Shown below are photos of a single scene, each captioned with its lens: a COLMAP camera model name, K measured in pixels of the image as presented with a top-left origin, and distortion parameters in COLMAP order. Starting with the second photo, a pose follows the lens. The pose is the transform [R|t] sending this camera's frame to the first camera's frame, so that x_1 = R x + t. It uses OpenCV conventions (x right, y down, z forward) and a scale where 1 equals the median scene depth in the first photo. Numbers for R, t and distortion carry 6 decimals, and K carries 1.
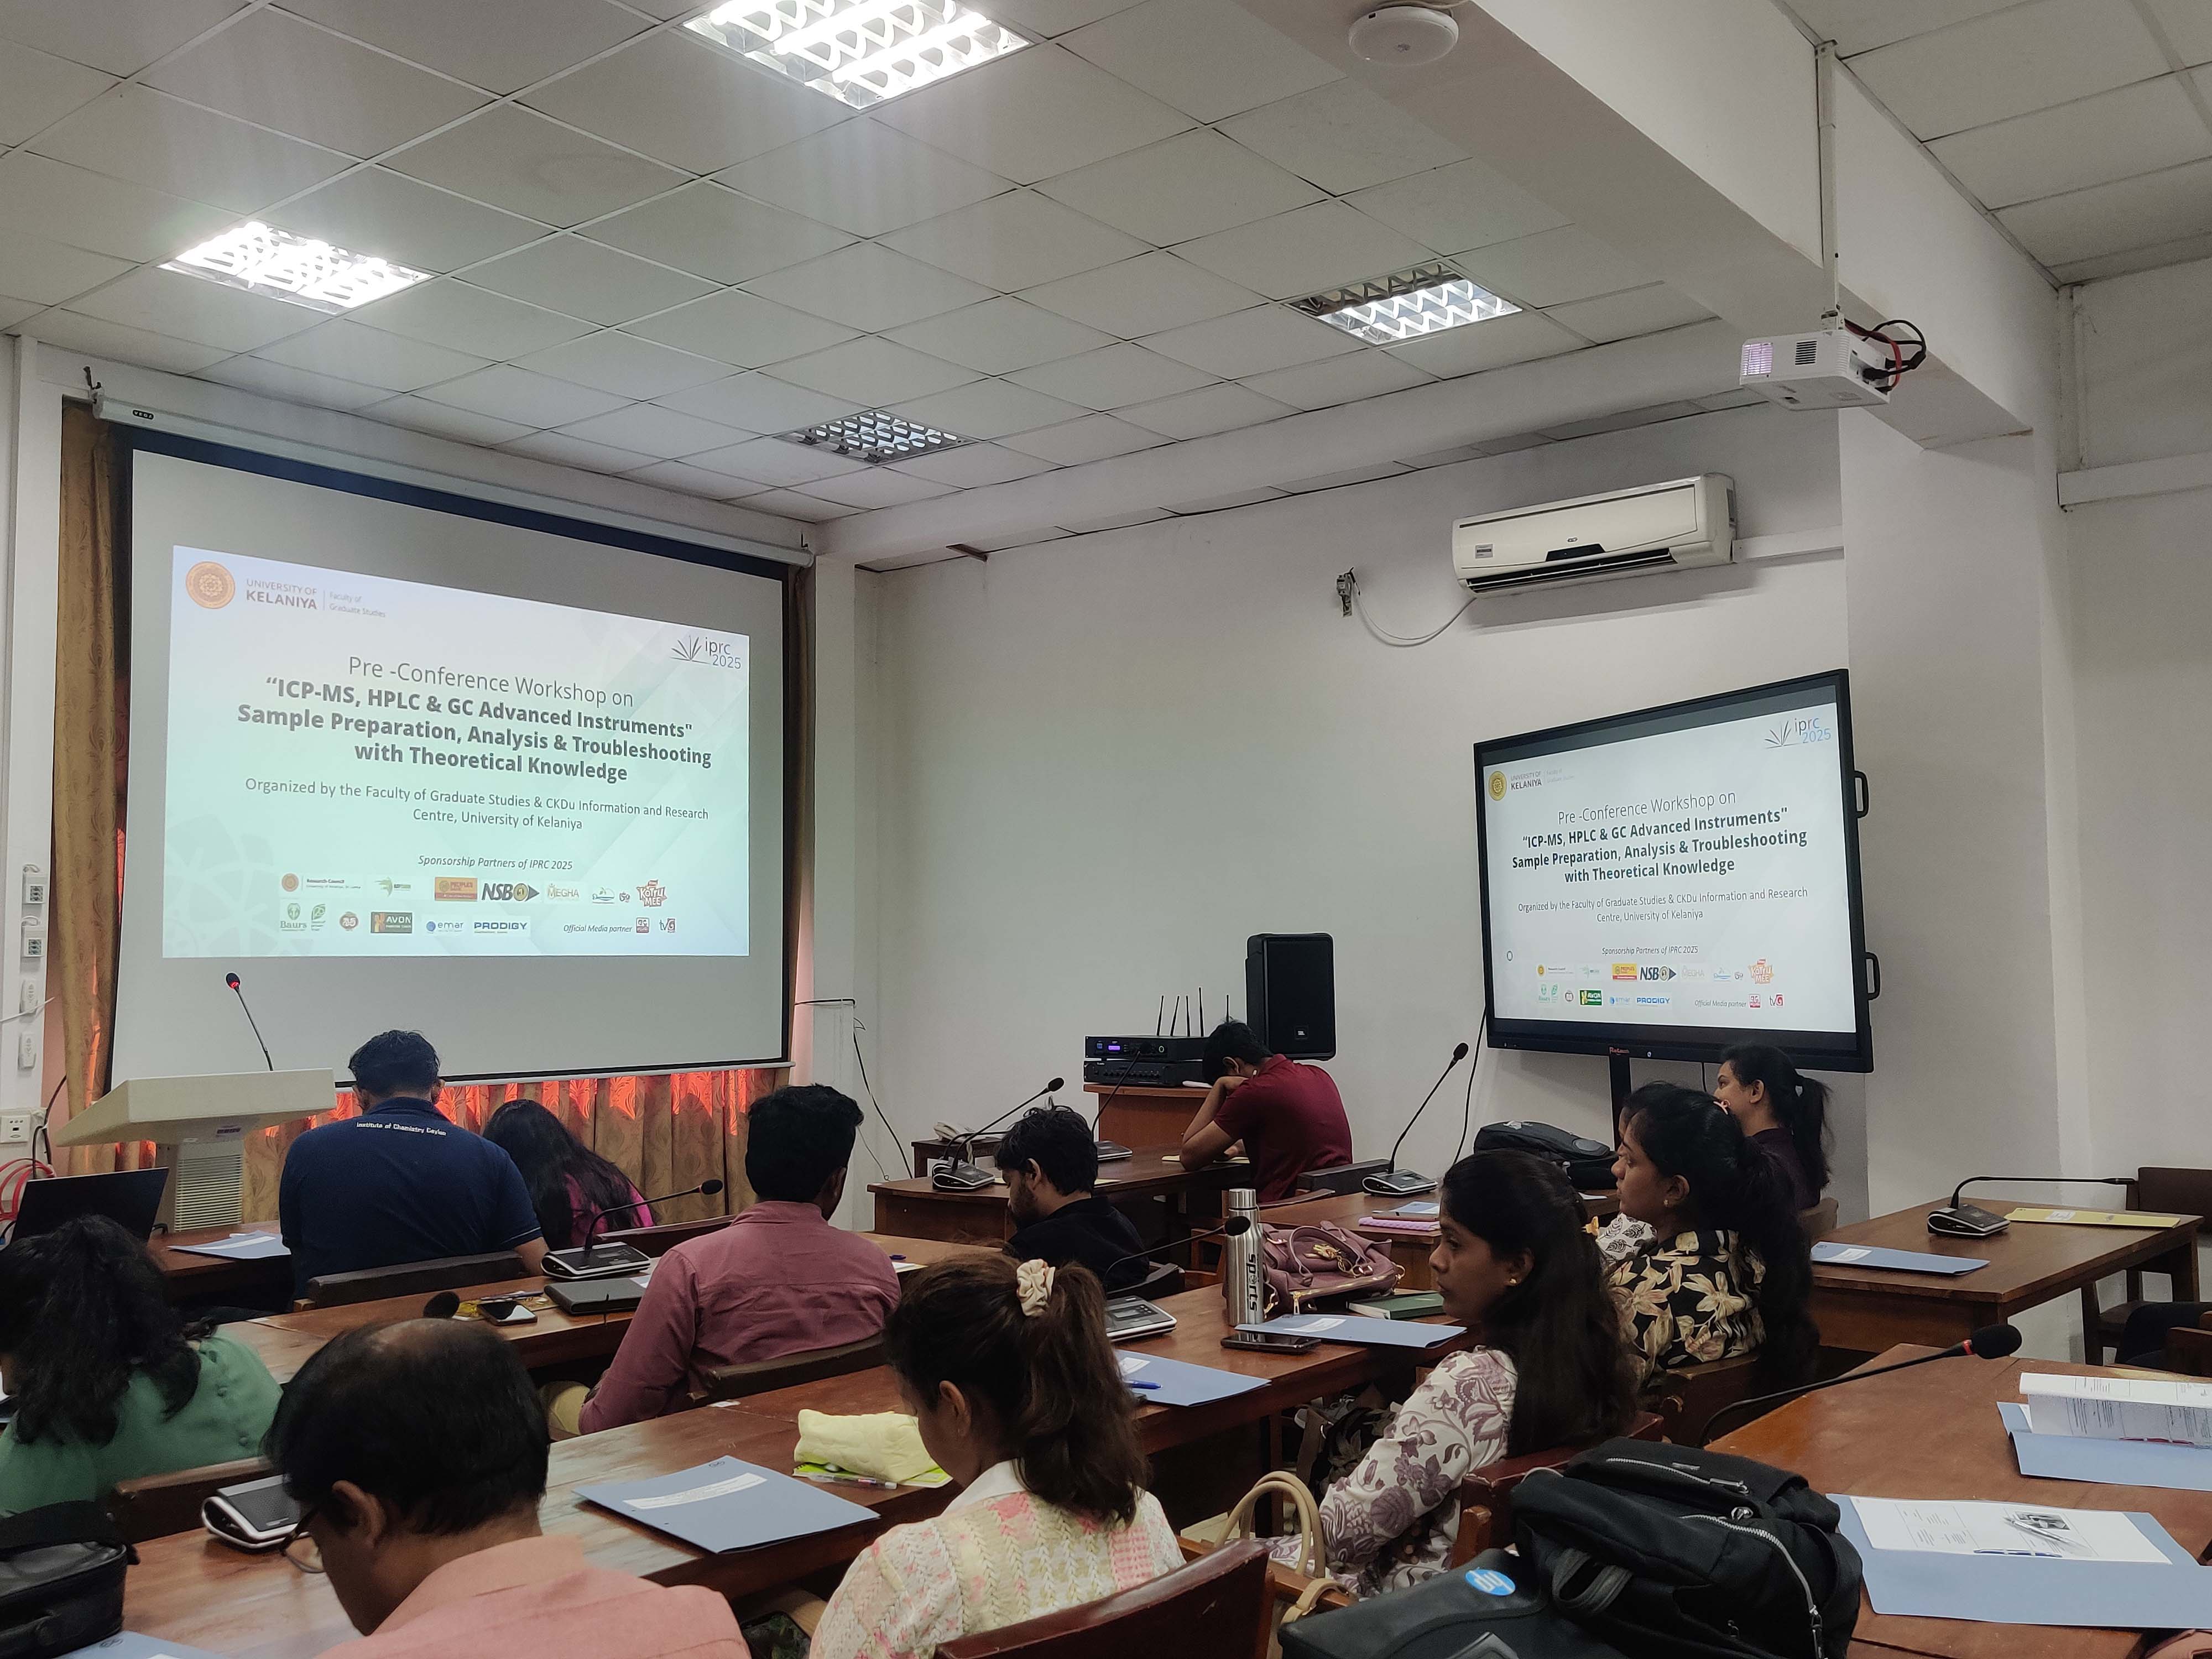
lens RADIAL K [[1903.1, 0, 1095.2], [0, 1903.1, 825.0], [0, 0, 1]] dist [-0.008723, 0.081776]
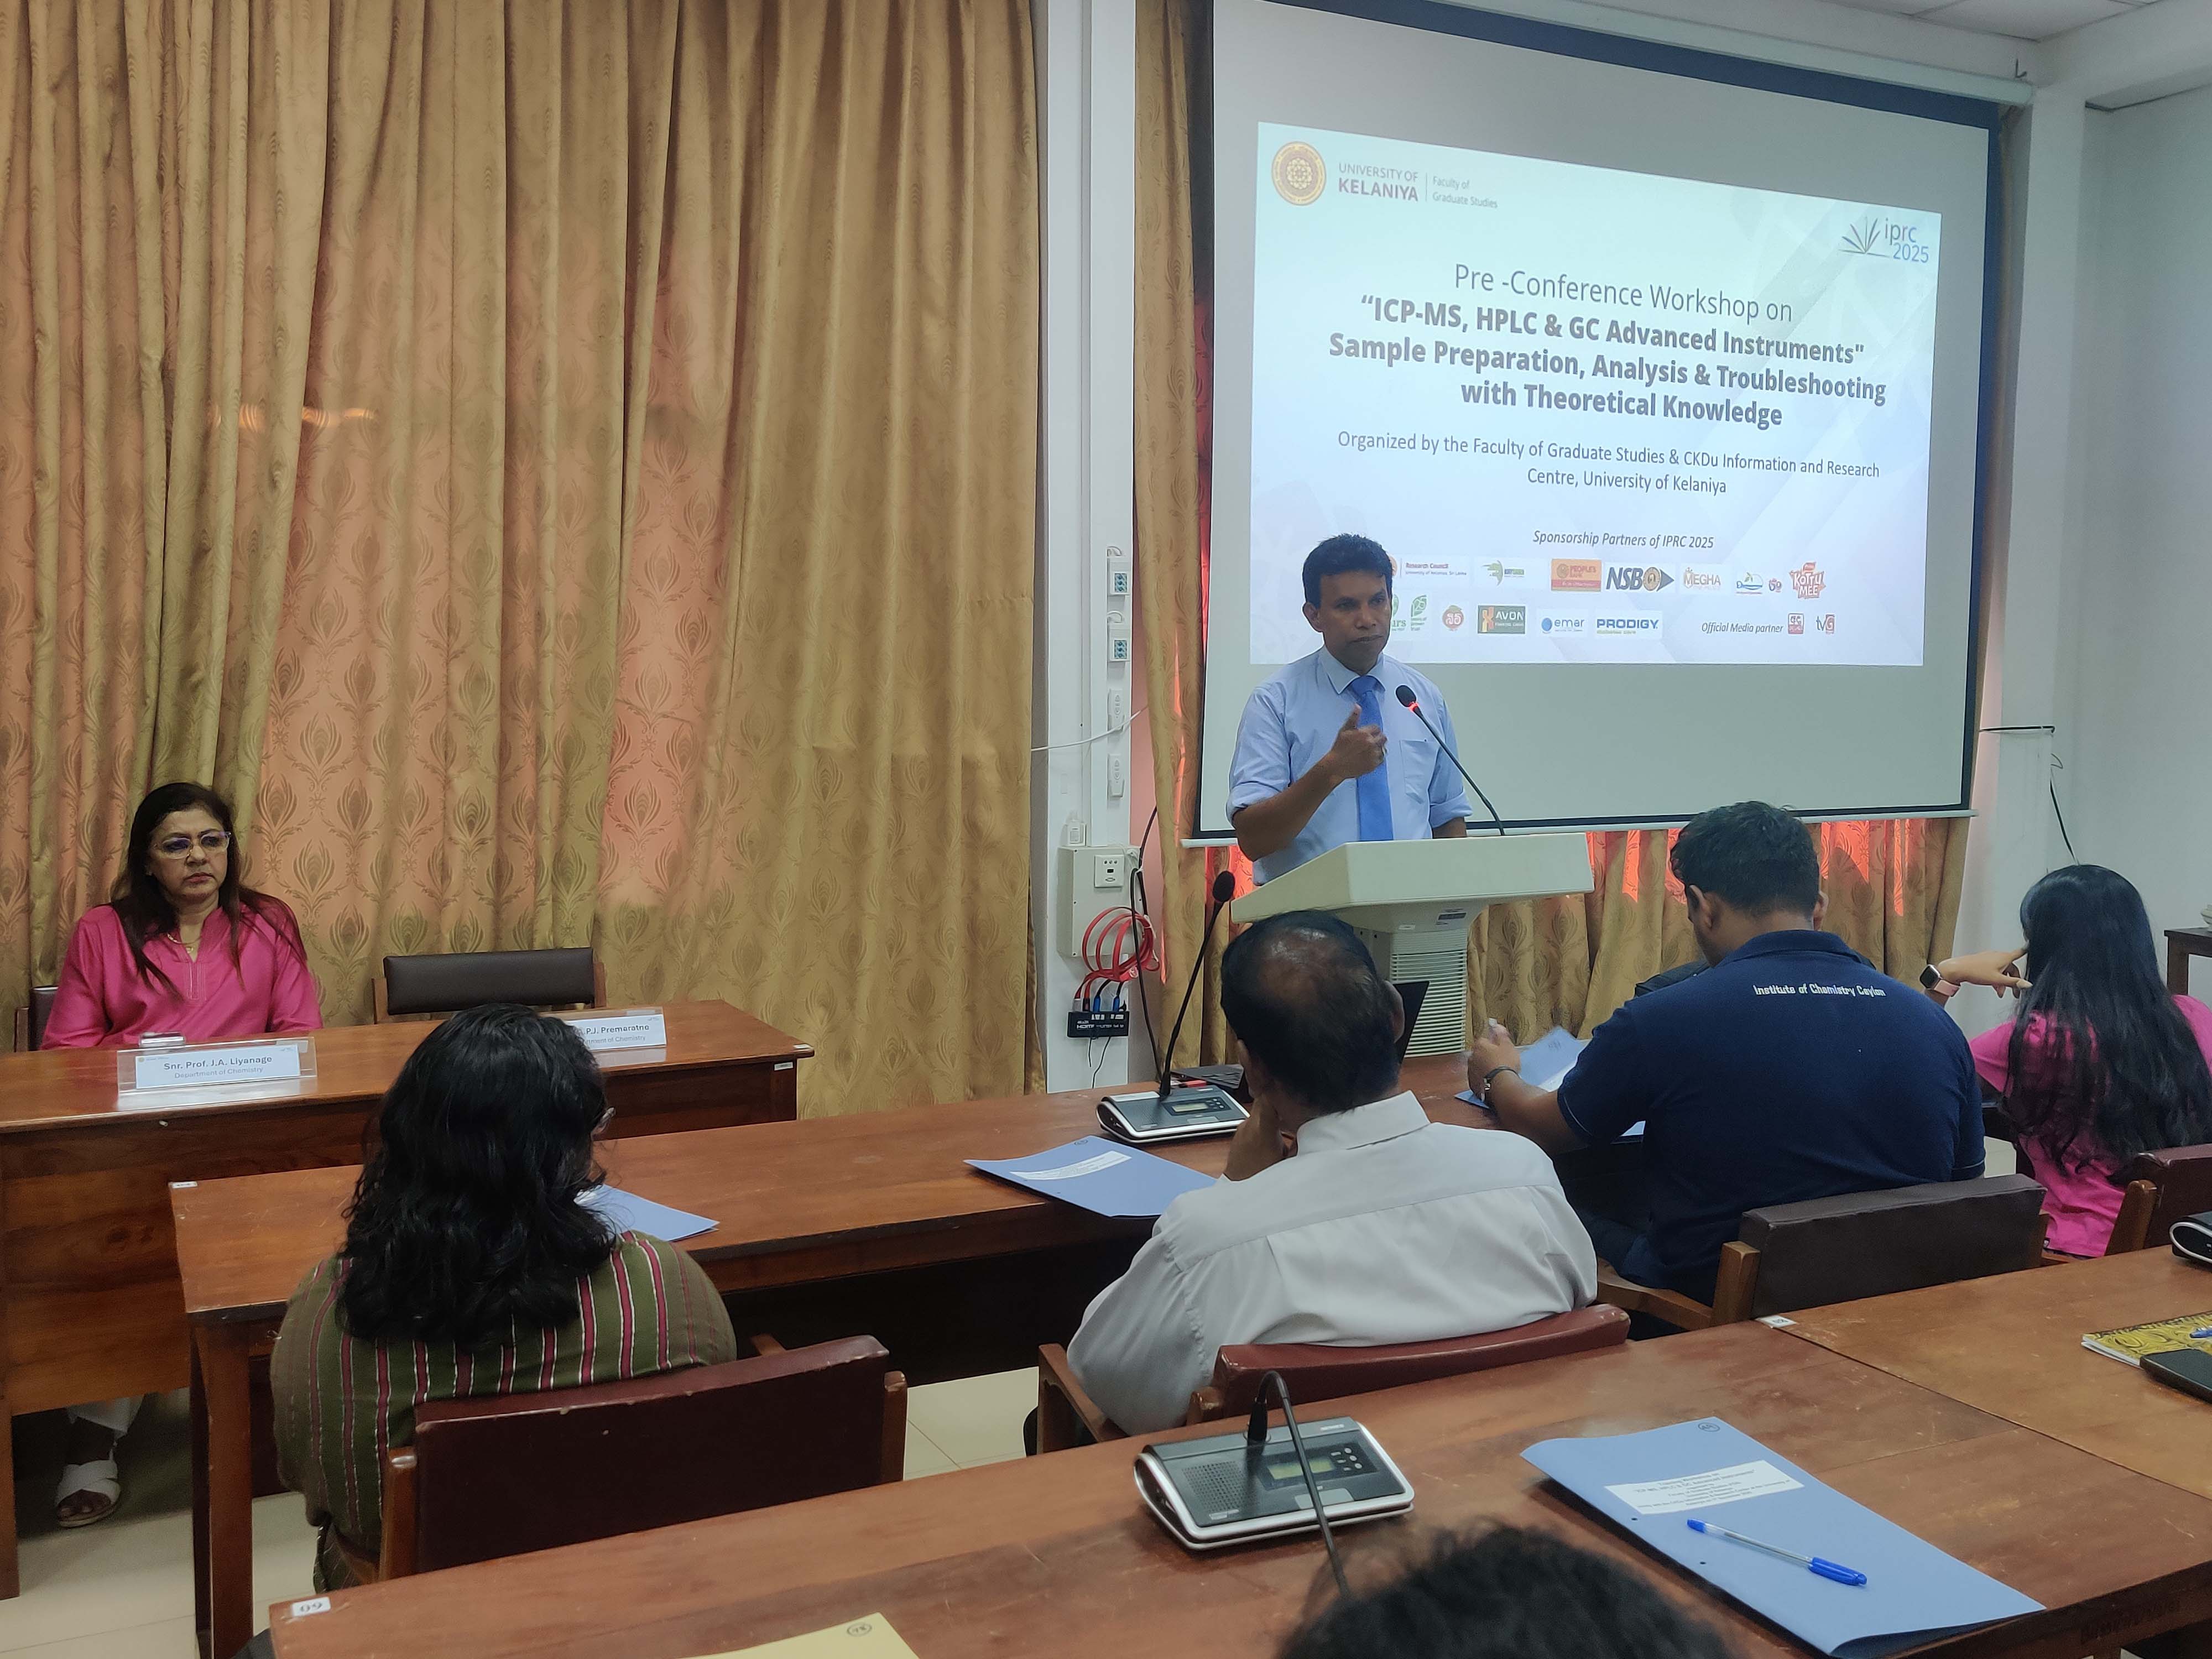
lens RADIAL K [[1984.8, 0, 1076.1], [0, 1984.8, 823.4], [0, 0, 1]] dist [0.012312, 0.010204]
pose [[0.913951, 0.047301, -0.403059, -0.197199], [0.016218, 0.988134, 0.152739, 0.007450], [0.405501, -0.146133, 0.902338, 0.193747]]
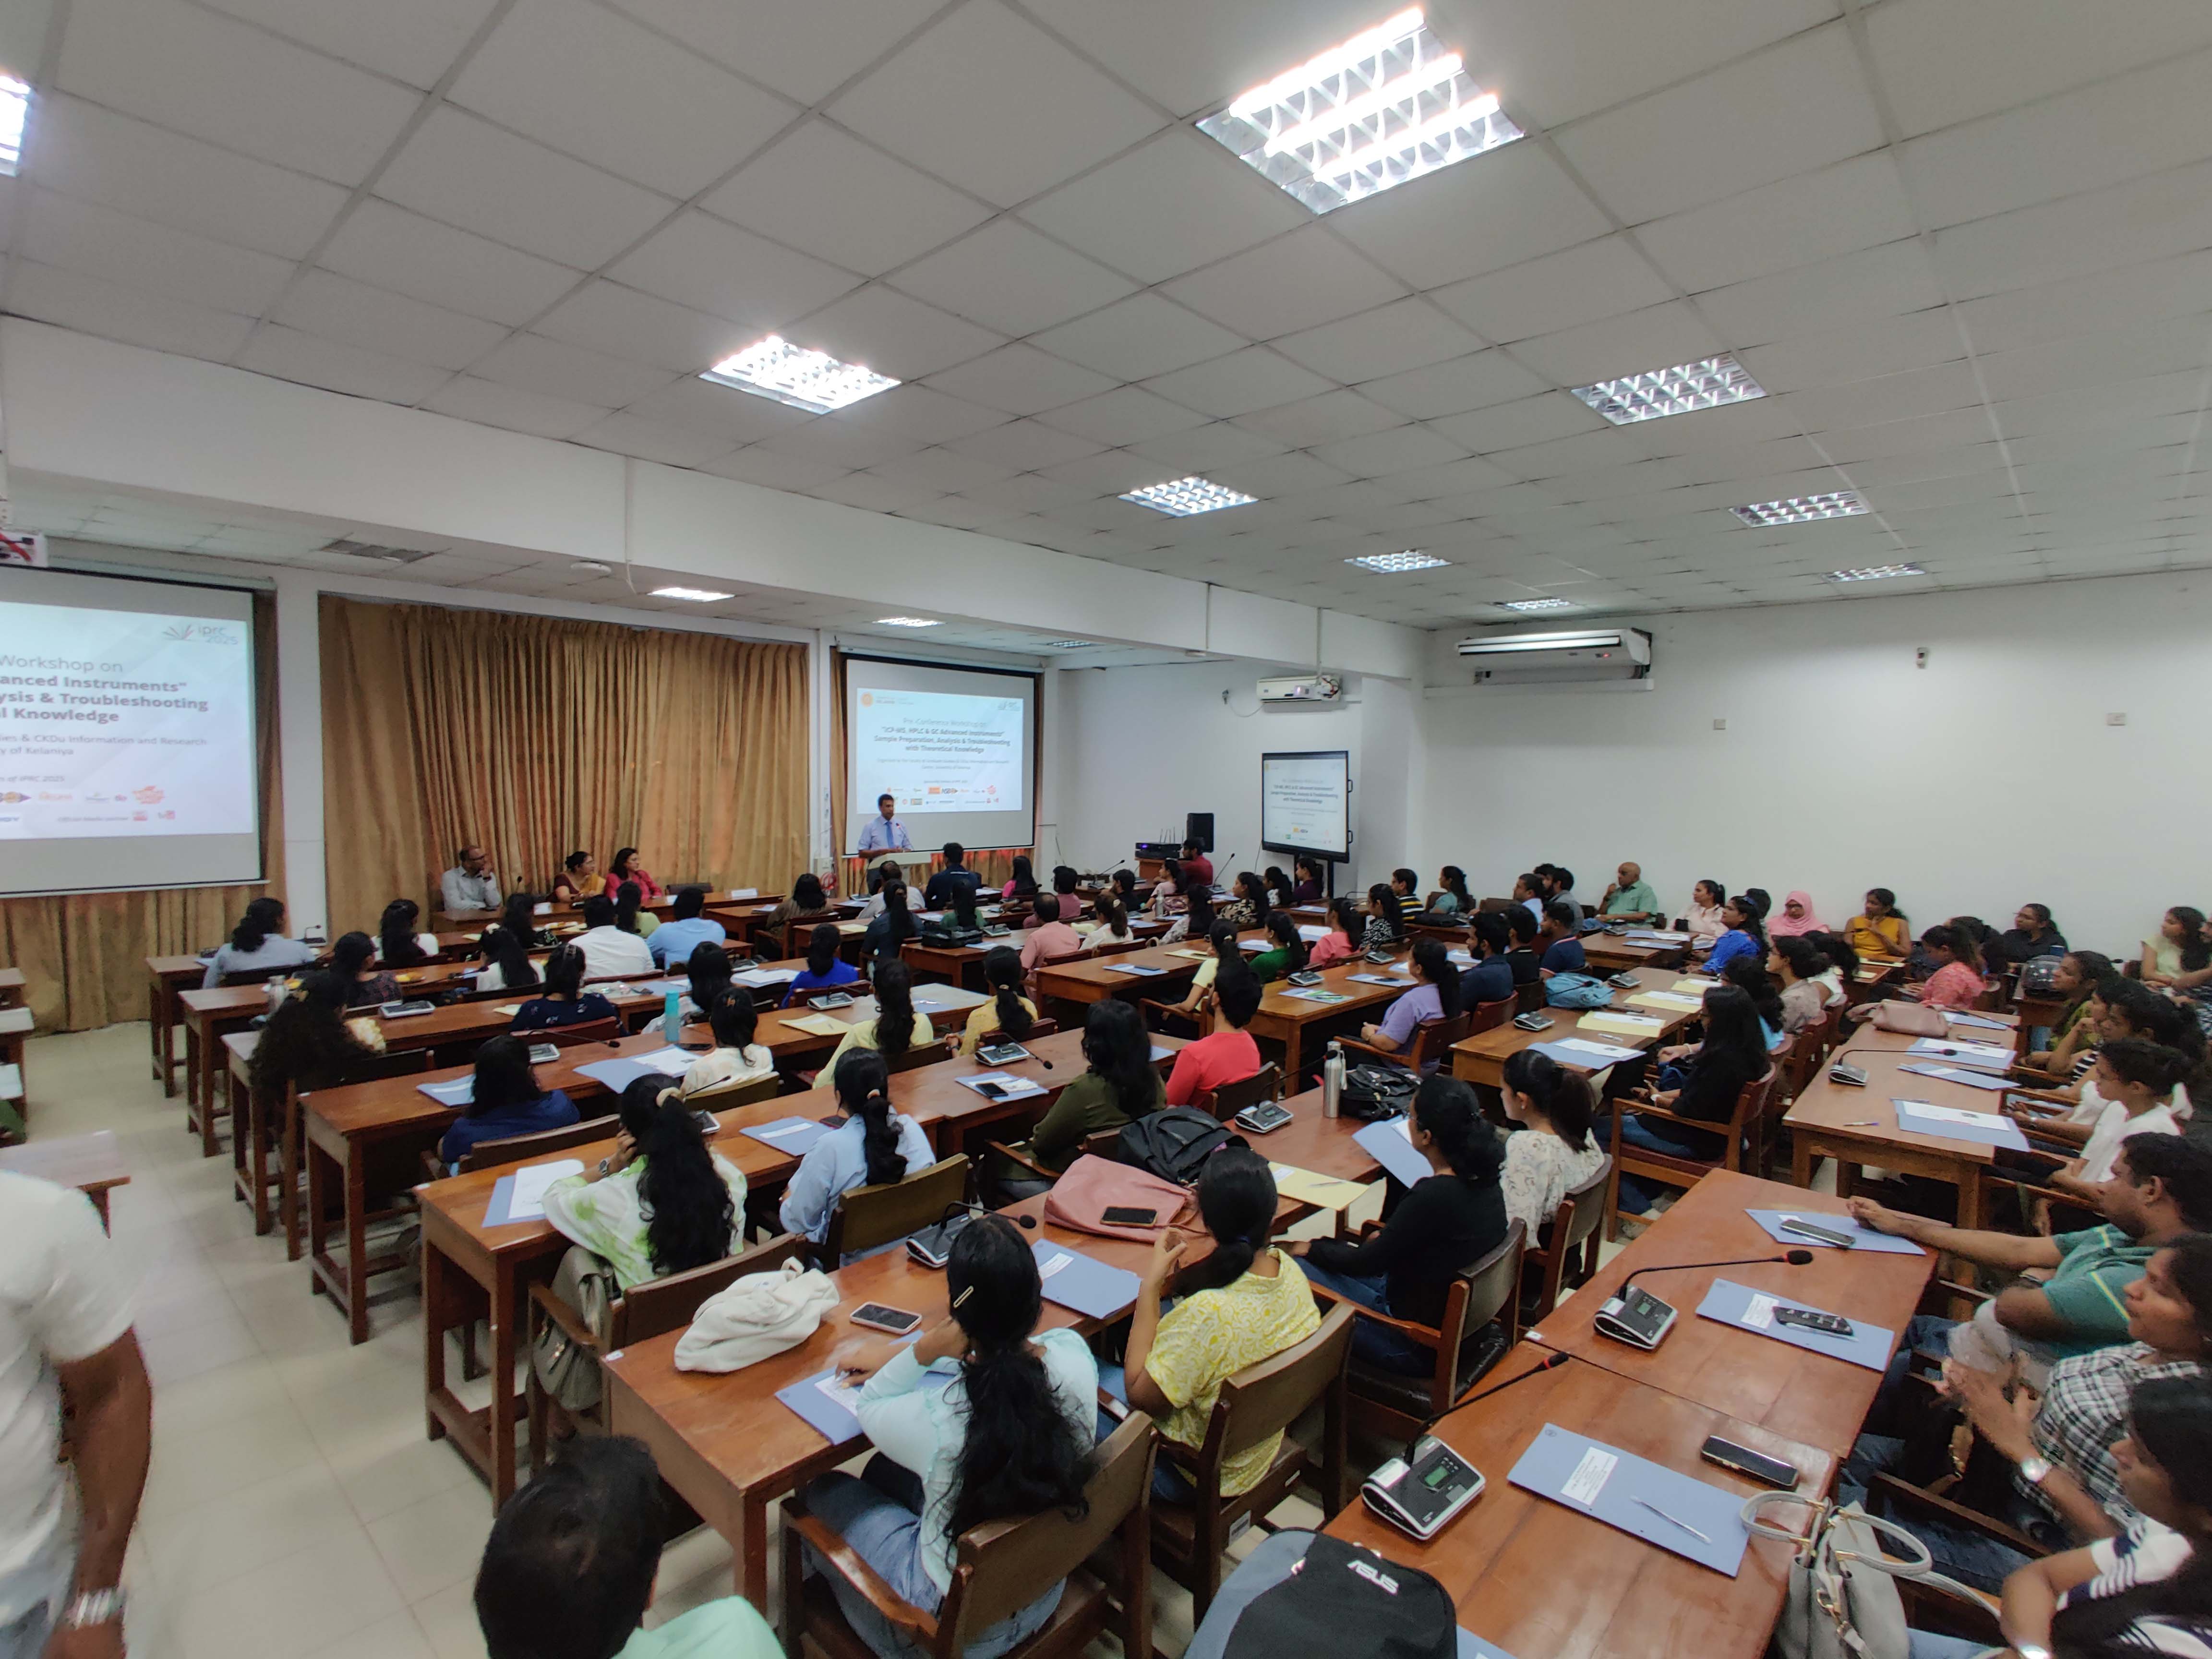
lens RADIAL K [[1091.2, 0, 1080.7], [0, 1091.2, 835.9], [0, 0, 1]] dist [-0.005541, 0.007374]
pose [[0.997016, 0.026227, -0.072604, 0.037442], [-0.016272, 0.990786, 0.134457, -0.139762], [0.075462, -0.132874, 0.988256, -0.778487]]
